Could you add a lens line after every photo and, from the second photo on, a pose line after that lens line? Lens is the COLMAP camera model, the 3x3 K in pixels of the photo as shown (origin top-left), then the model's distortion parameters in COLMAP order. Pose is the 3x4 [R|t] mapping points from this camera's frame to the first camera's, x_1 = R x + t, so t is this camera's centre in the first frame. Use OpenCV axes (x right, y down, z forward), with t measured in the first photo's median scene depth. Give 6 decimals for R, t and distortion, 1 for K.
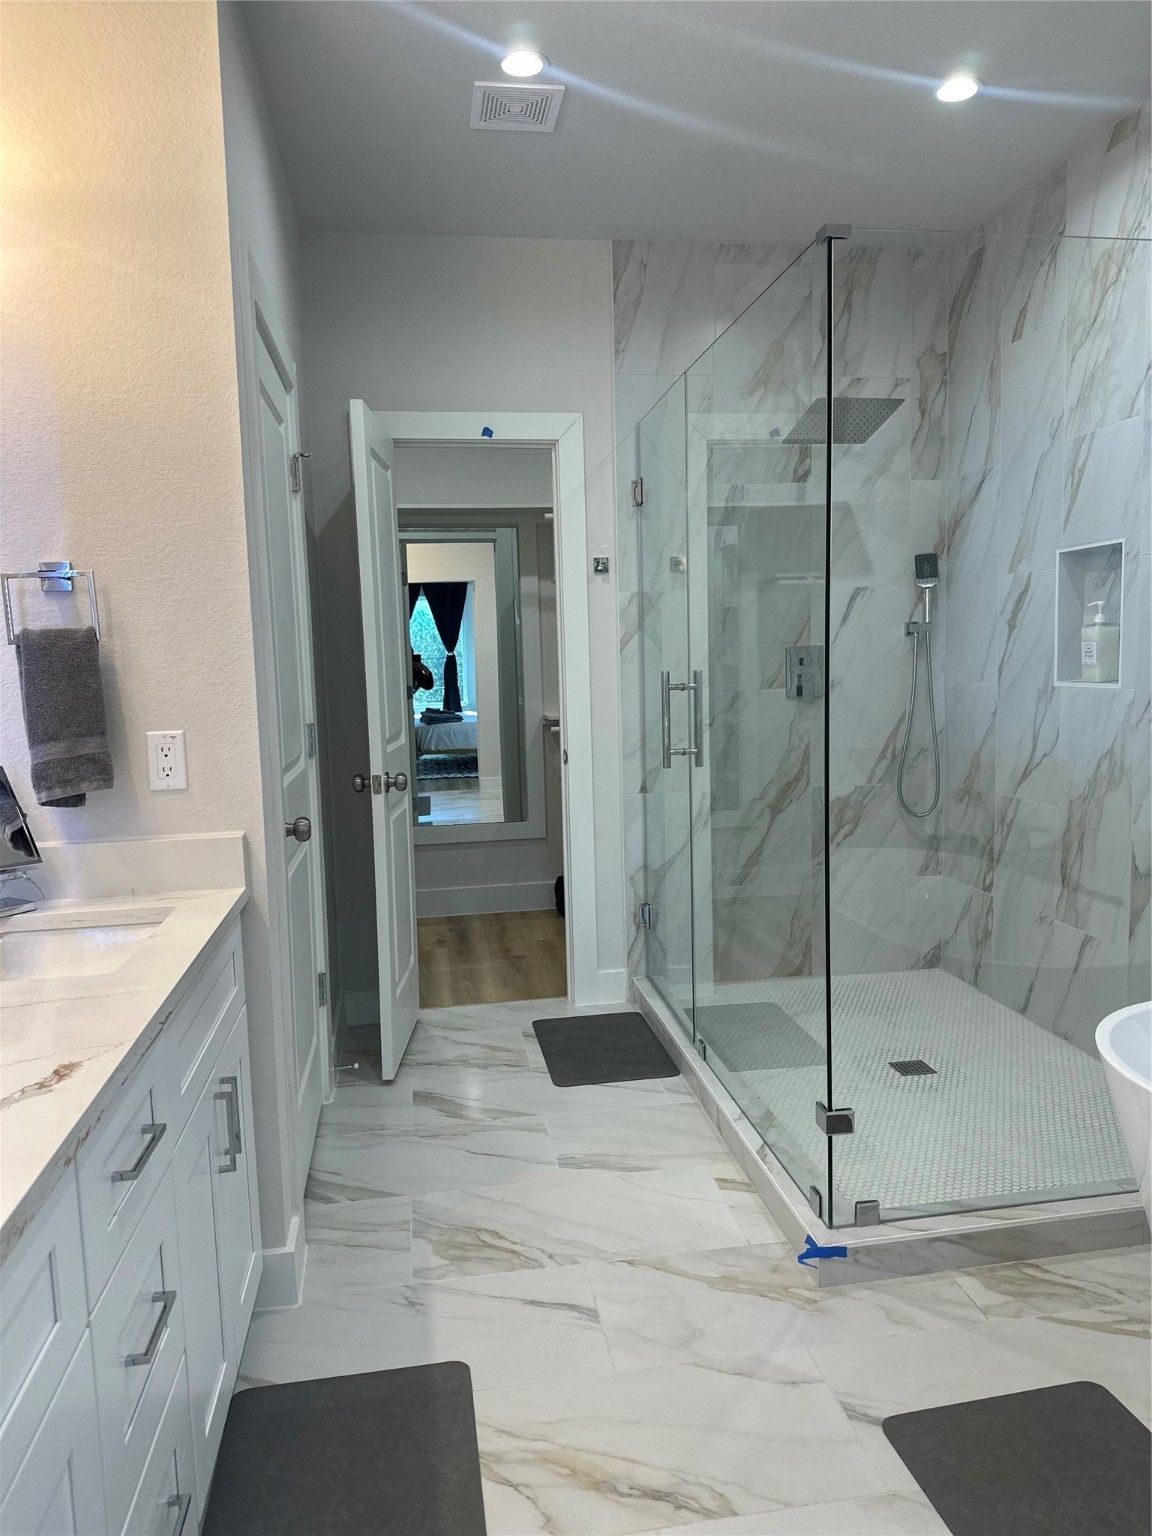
lens RADIAL K [[1062.2, 0, 566.8], [0, 1062.2, 772.1], [0, 0, 1]] dist [0.091147, -0.156155]
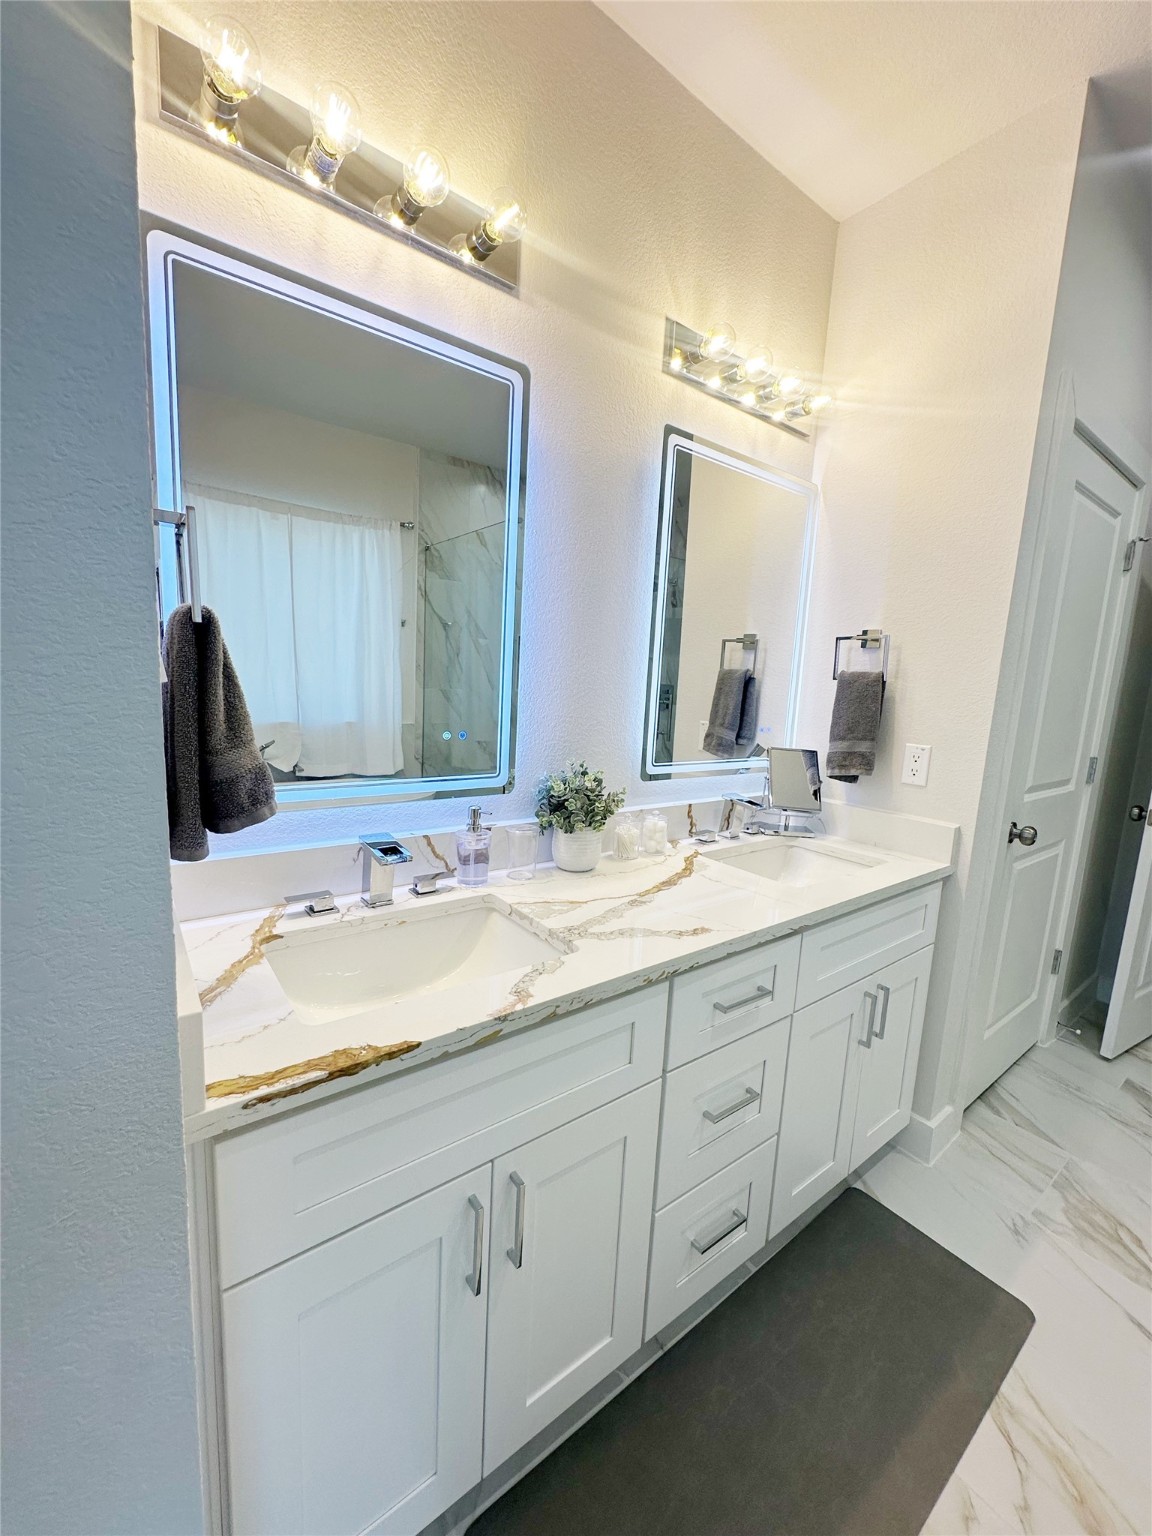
lens RADIAL K [[606.9, 0, 576.0], [0, 606.9, 768.0], [0, 0, 1]] dist [-0.002812, -0.000159]
pose [[0.483559, 0.181564, -0.856274, 0.113421], [-0.159452, 0.980154, 0.117785, -0.029612], [0.860666, 0.079579, 0.502913, 0.181583]]
